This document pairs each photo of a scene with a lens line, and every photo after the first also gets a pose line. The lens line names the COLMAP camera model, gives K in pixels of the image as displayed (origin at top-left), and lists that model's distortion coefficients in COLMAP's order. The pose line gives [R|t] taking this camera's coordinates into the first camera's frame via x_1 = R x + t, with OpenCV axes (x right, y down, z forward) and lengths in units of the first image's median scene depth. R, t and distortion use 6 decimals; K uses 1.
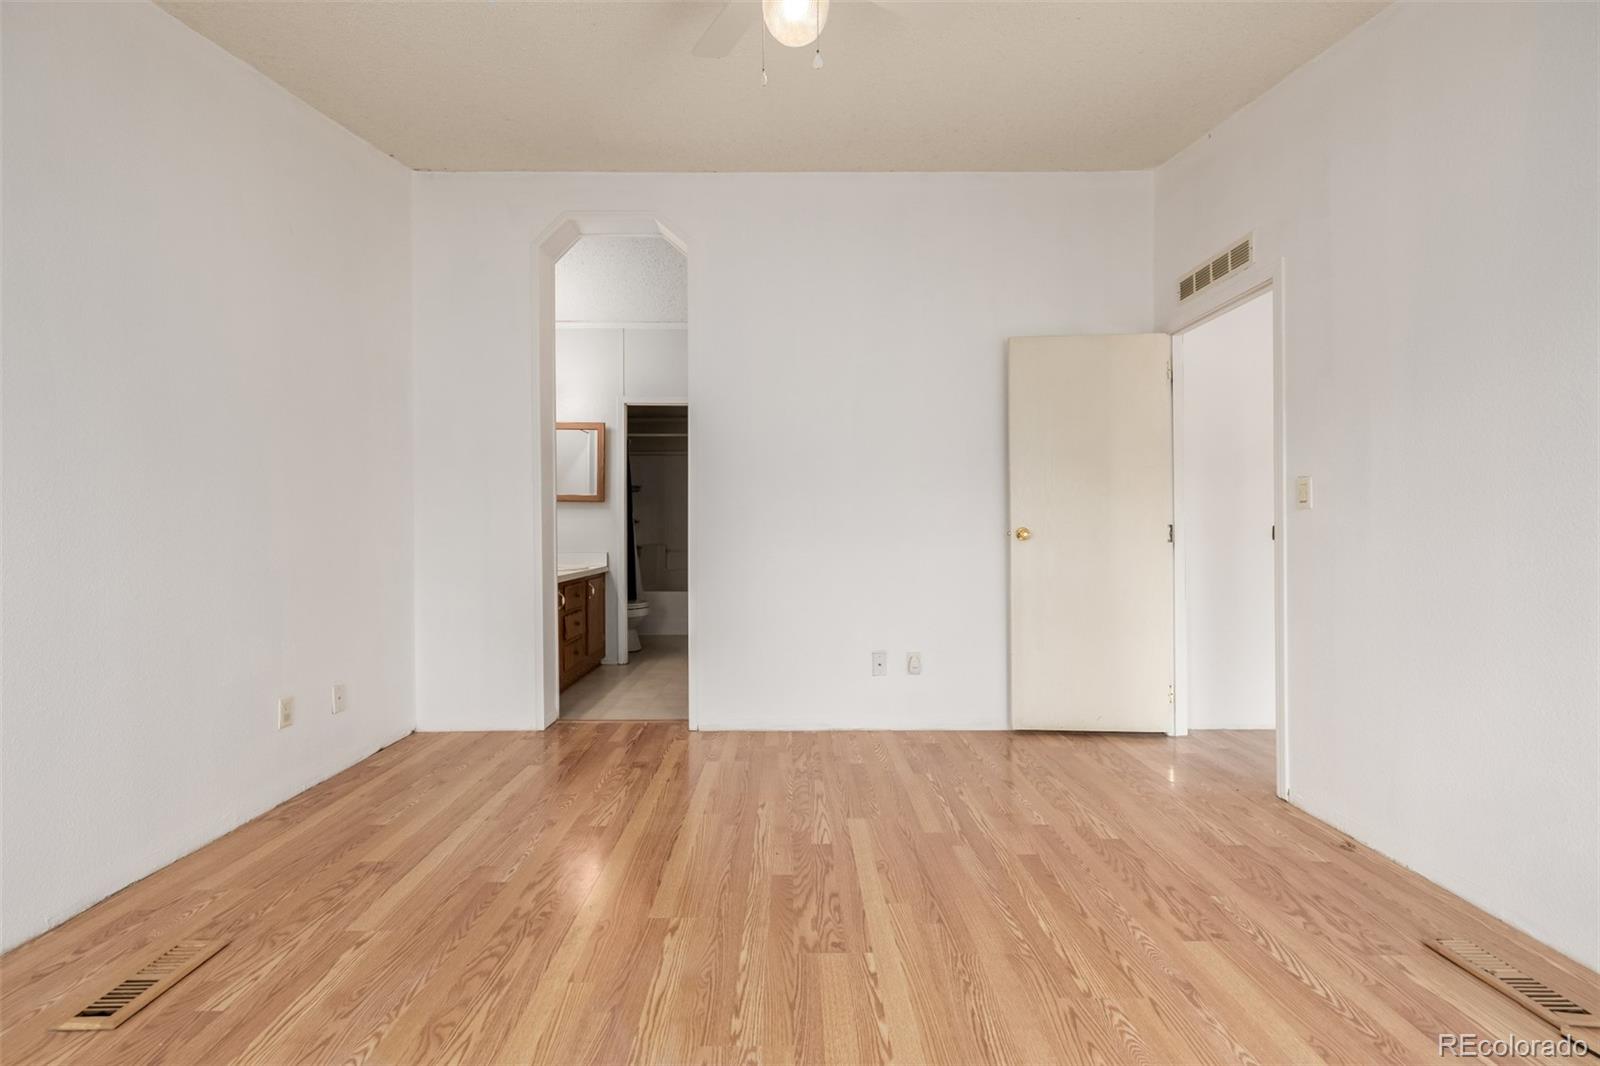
lens RADIAL K [[679.3, 0, 789.0], [0, 679.3, 524.8], [0, 0, 1]] dist [0.003676, 0.000124]
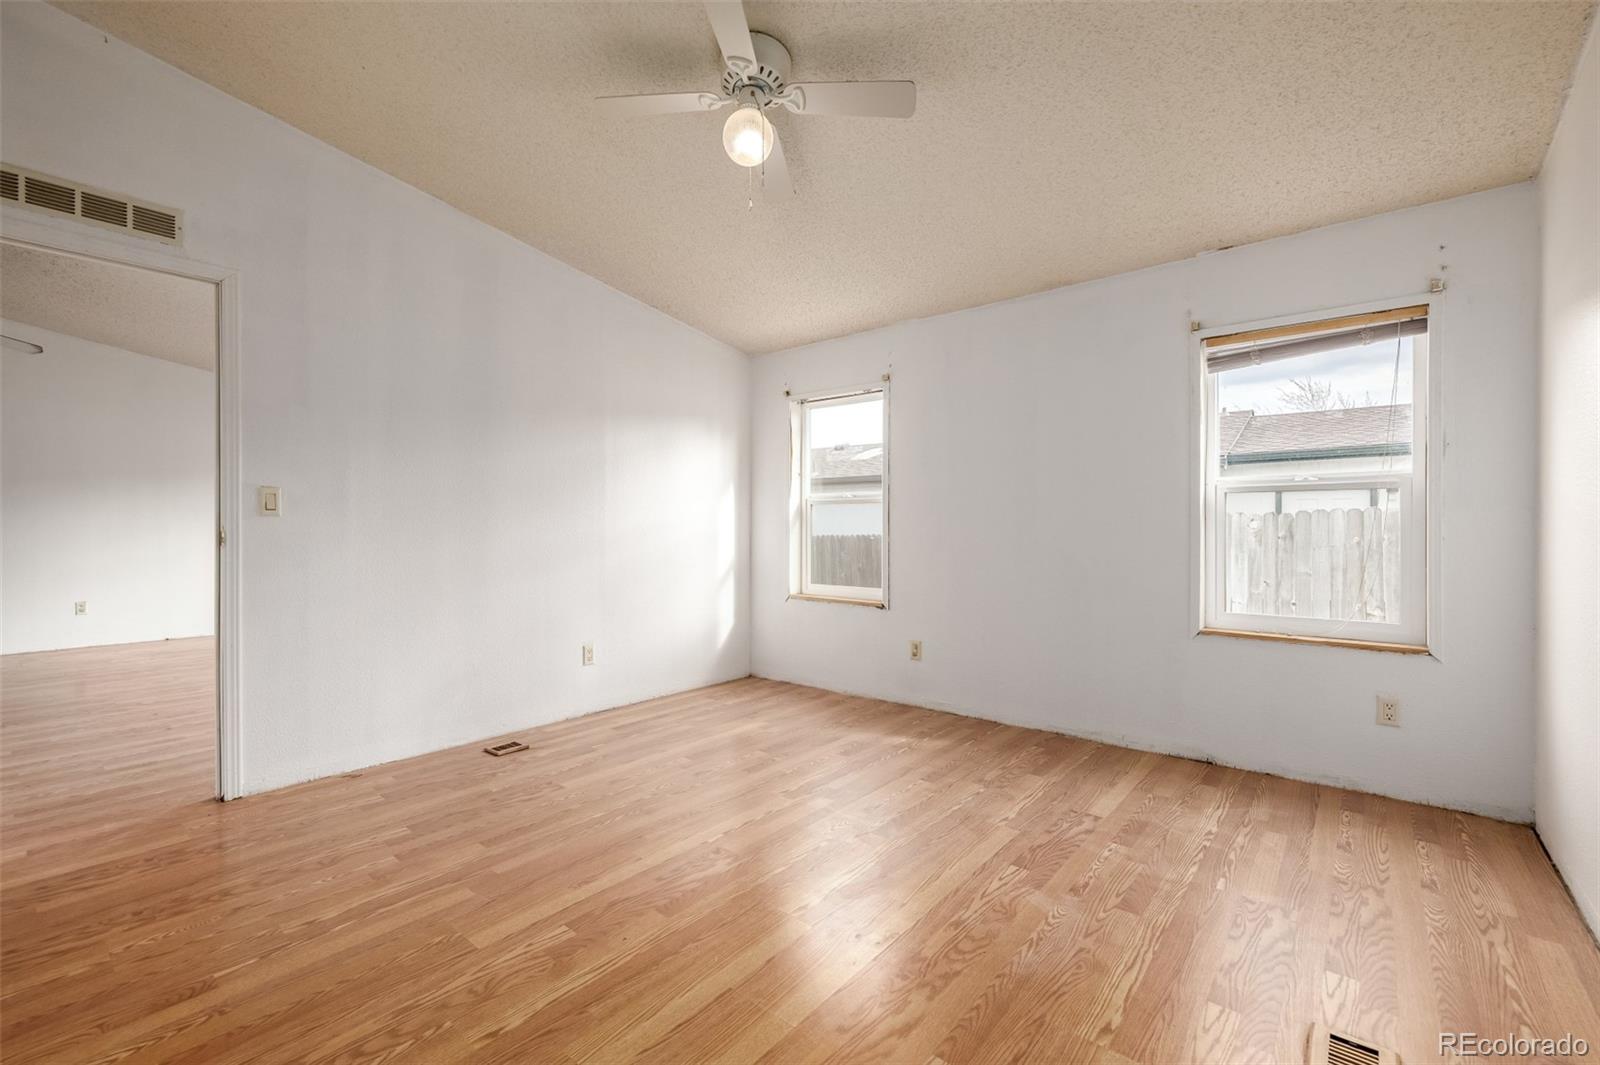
lens RADIAL K [[679.3, 0, 794.1], [0, 679.3, 528.9], [0, 0, 1]] dist [0.003676, 0.000124]
pose [[-0.765227, 0.003410, 0.643752, -0.624802], [0.000042, 0.999986, -0.005247, 0.003201], [-0.643761, -0.003988, -0.765216, 1.347987]]
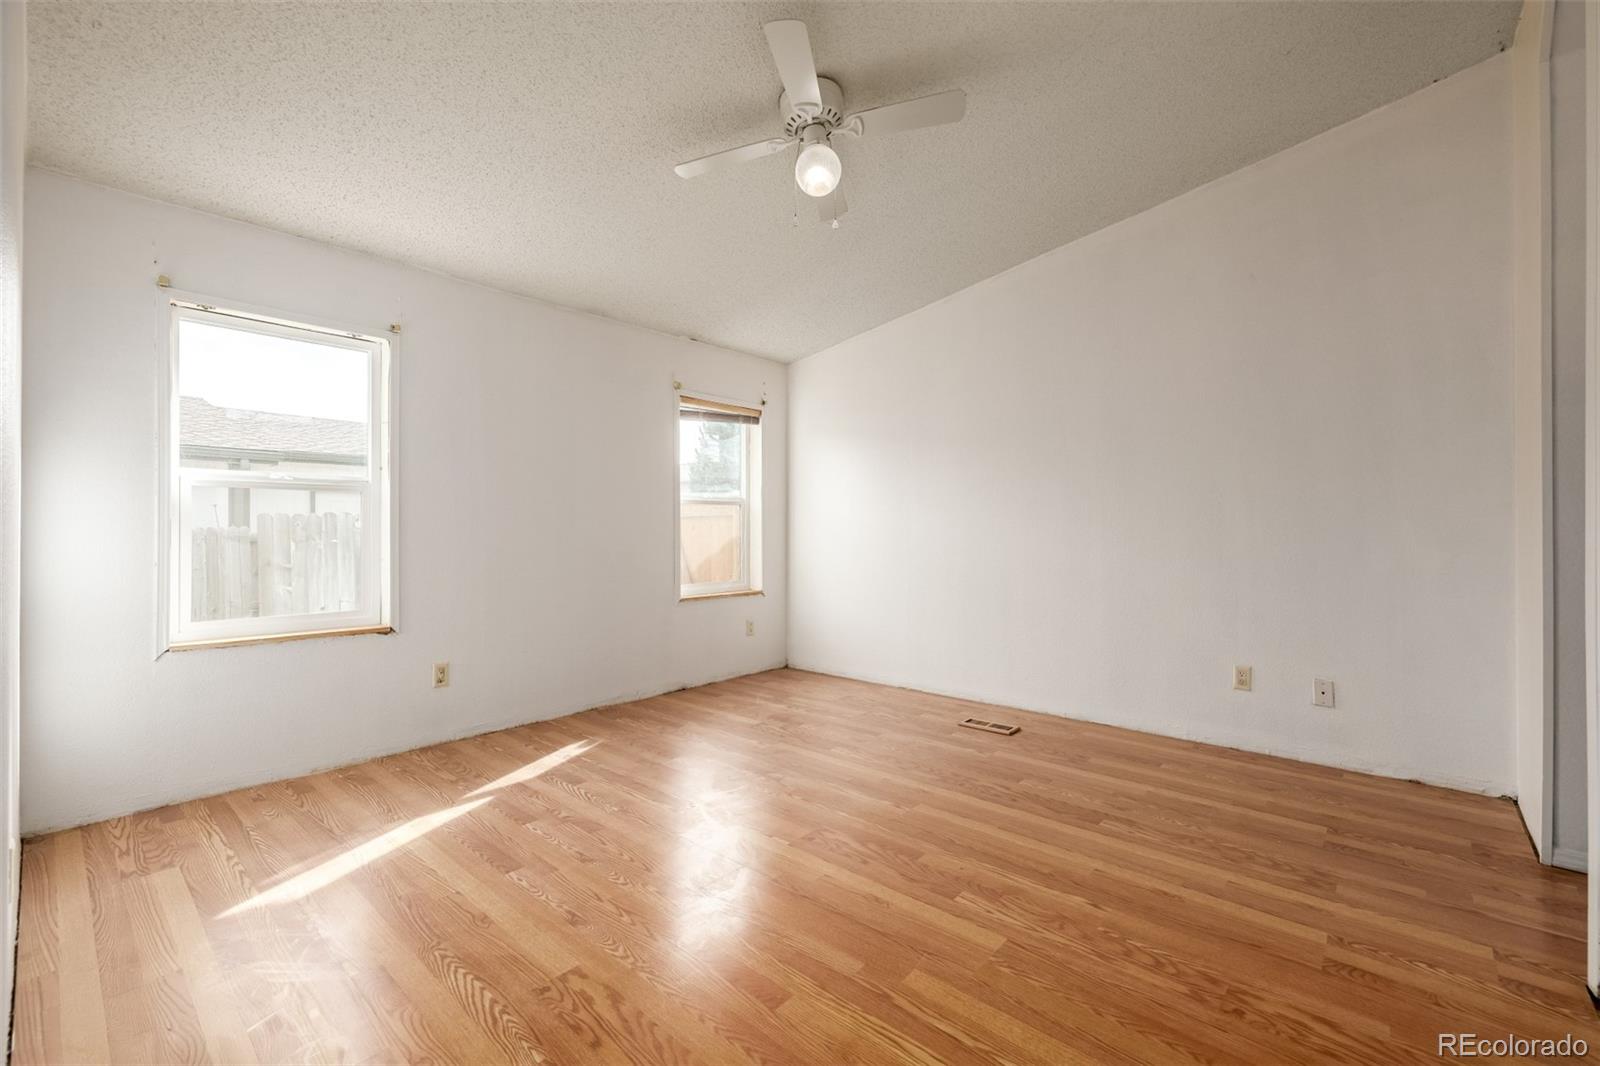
lens RADIAL K [[679.3, 0, 795.8], [0, 679.3, 524.5], [0, 0, 1]] dist [0.003676, 0.000124]
pose [[-0.667153, -0.000046, -0.744921, 0.775170], [0.006653, 0.999960, -0.006020, 0.000791], [0.744891, -0.008972, -0.667126, 1.332768]]
